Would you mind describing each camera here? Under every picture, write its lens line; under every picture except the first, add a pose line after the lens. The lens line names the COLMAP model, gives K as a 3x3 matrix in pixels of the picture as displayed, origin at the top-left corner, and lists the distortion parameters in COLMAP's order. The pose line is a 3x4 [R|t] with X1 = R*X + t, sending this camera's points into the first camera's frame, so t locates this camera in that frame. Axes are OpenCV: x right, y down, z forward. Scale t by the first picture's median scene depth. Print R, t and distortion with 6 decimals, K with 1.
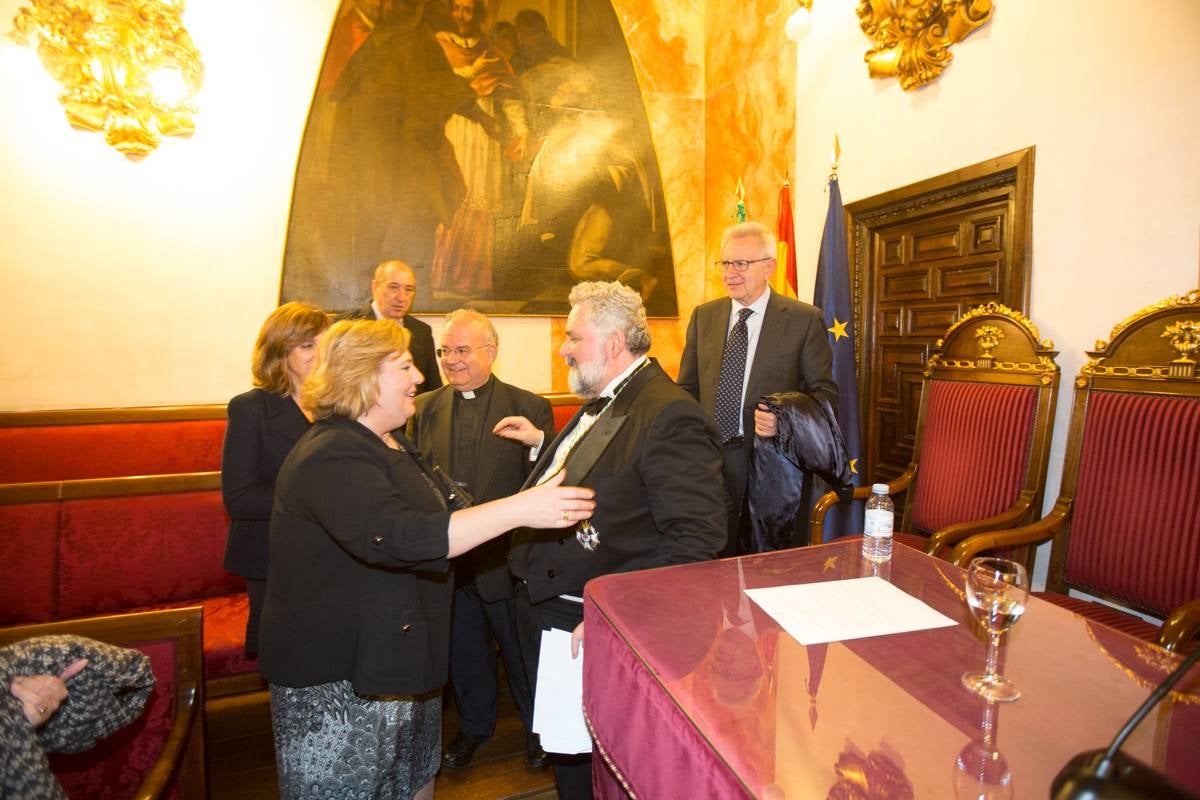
lens RADIAL K [[601.6, 0, 602.3], [0, 601.6, 388.4], [0, 0, 1]] dist [-0.054197, 0.031392]
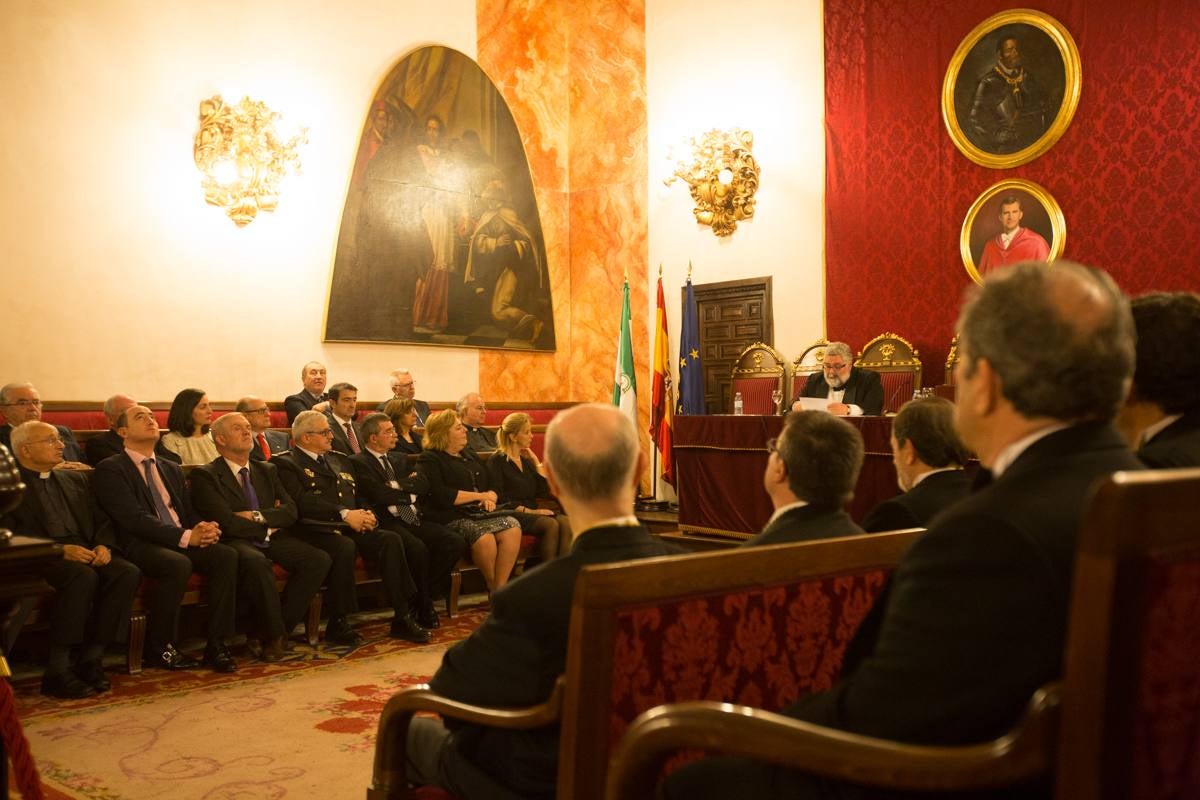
lens RADIAL K [[1141.5, 0, 594.5], [0, 1141.5, 393.1], [0, 0, 1]] dist [-0.007580, 0.146072]
pose [[0.895926, 0.007790, 0.444135, -1.067954], [0.038651, 0.994687, -0.095414, 0.255678], [-0.442519, 0.102650, 0.890865, -1.502009]]
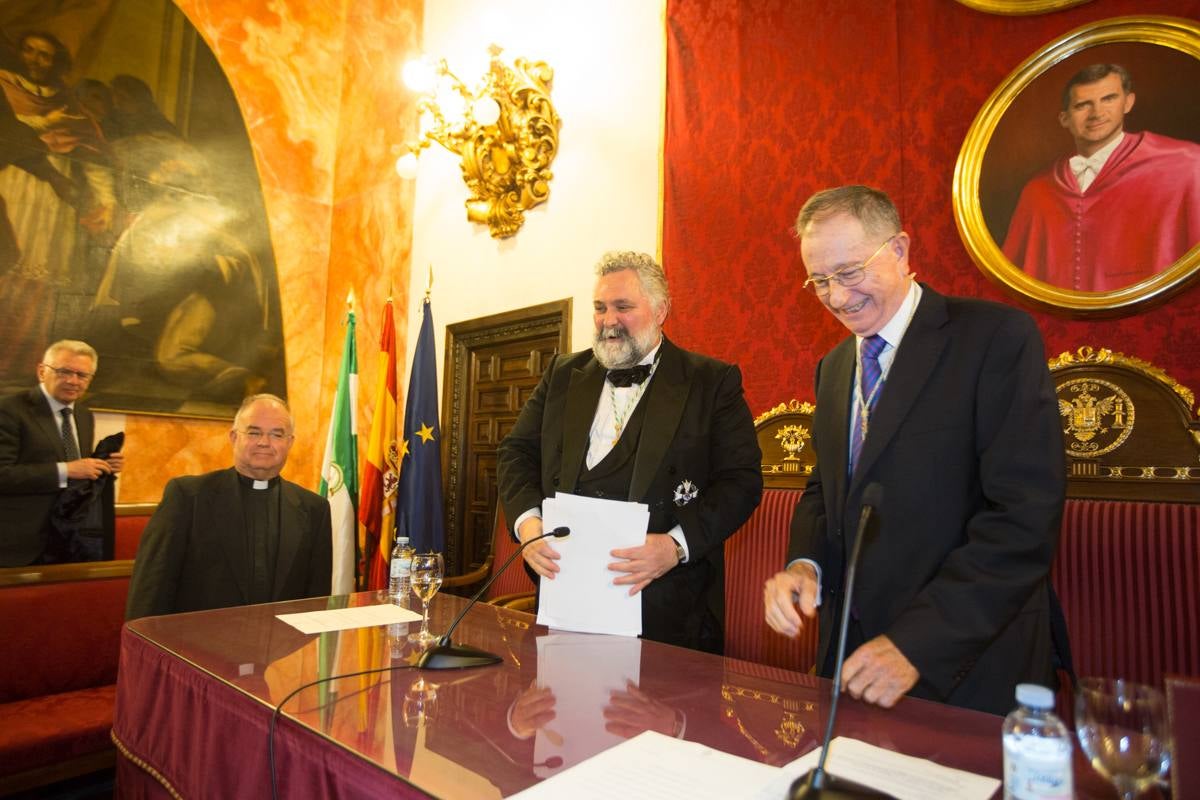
lens RADIAL K [[709.8, 0, 600.0], [0, 709.8, 400.0], [0, 0, 1]] dist [-0.053218, 0.042459]
pose [[0.875561, 0.070827, 0.477888, 0.030374], [0.014847, 0.984783, -0.173155, 0.047739], [-0.482880, 0.158703, 0.861186, -0.196009]]
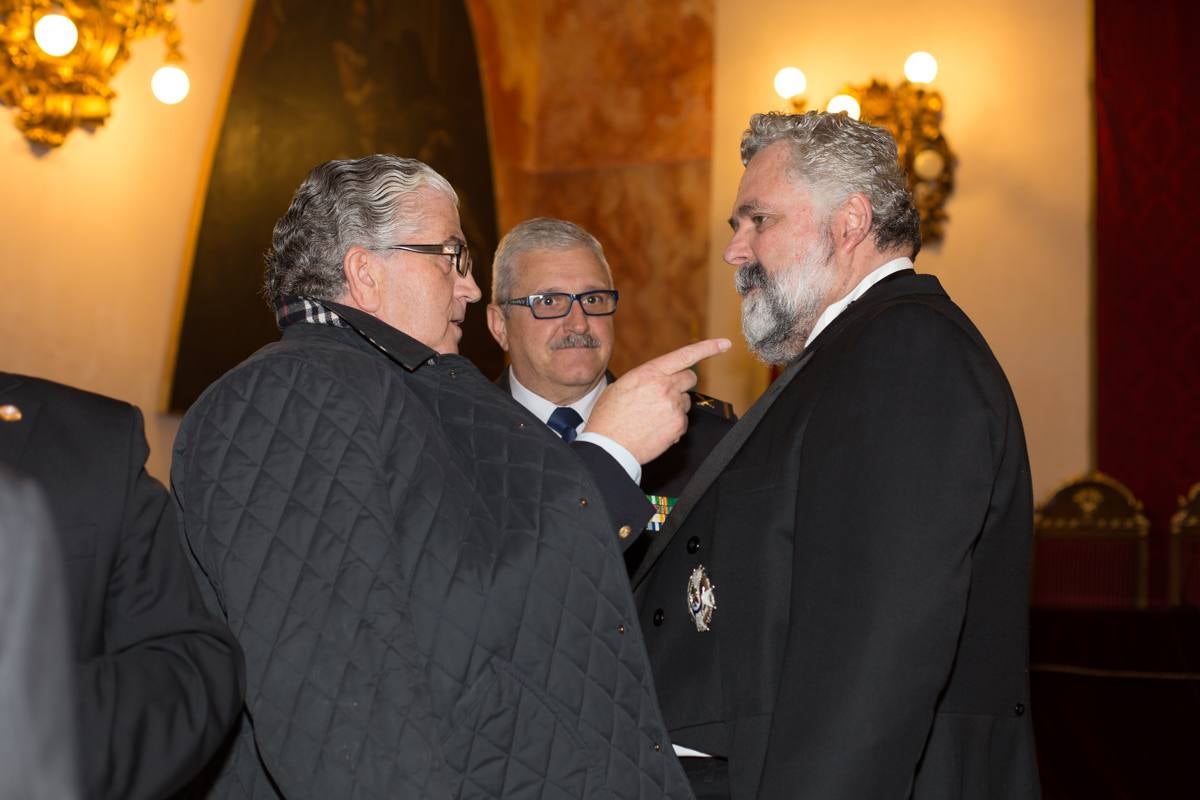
lens RADIAL K [[1787.2, 0, 600.0], [0, 1787.2, 400.0], [0, 0, 1]] dist [-0.124669, 0.032977]
pose [[0.725132, 0.104314, 0.680663, -1.406045], [0.020899, 0.984670, -0.173169, 0.194491], [-0.688292, 0.139796, 0.711836, -0.660162]]
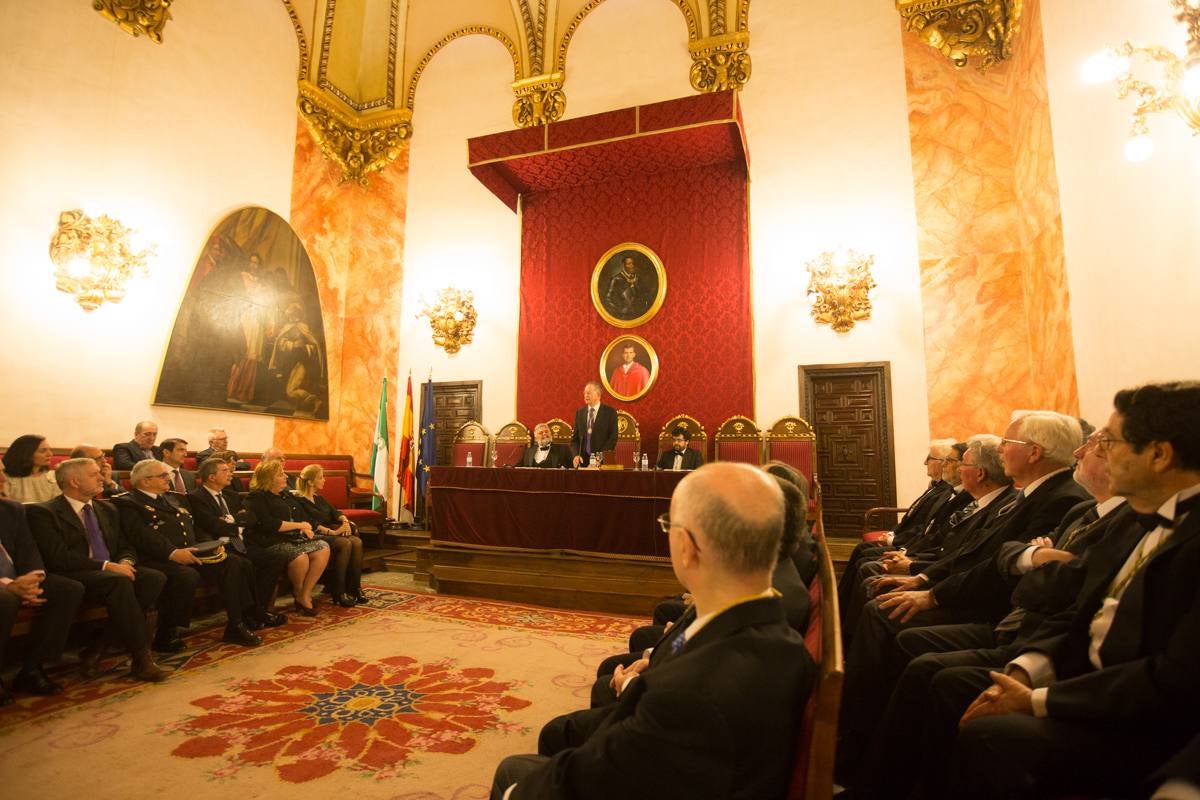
lens RADIAL K [[629.6, 0, 598.5], [0, 629.6, 387.9], [0, 0, 1]] dist [-0.052776, 0.032852]
pose [[0.623593, 0.107553, 0.774315, -1.076078], [0.052644, 0.982465, -0.178861, 0.223504], [-0.779974, 0.152300, 0.606997, -1.133244]]
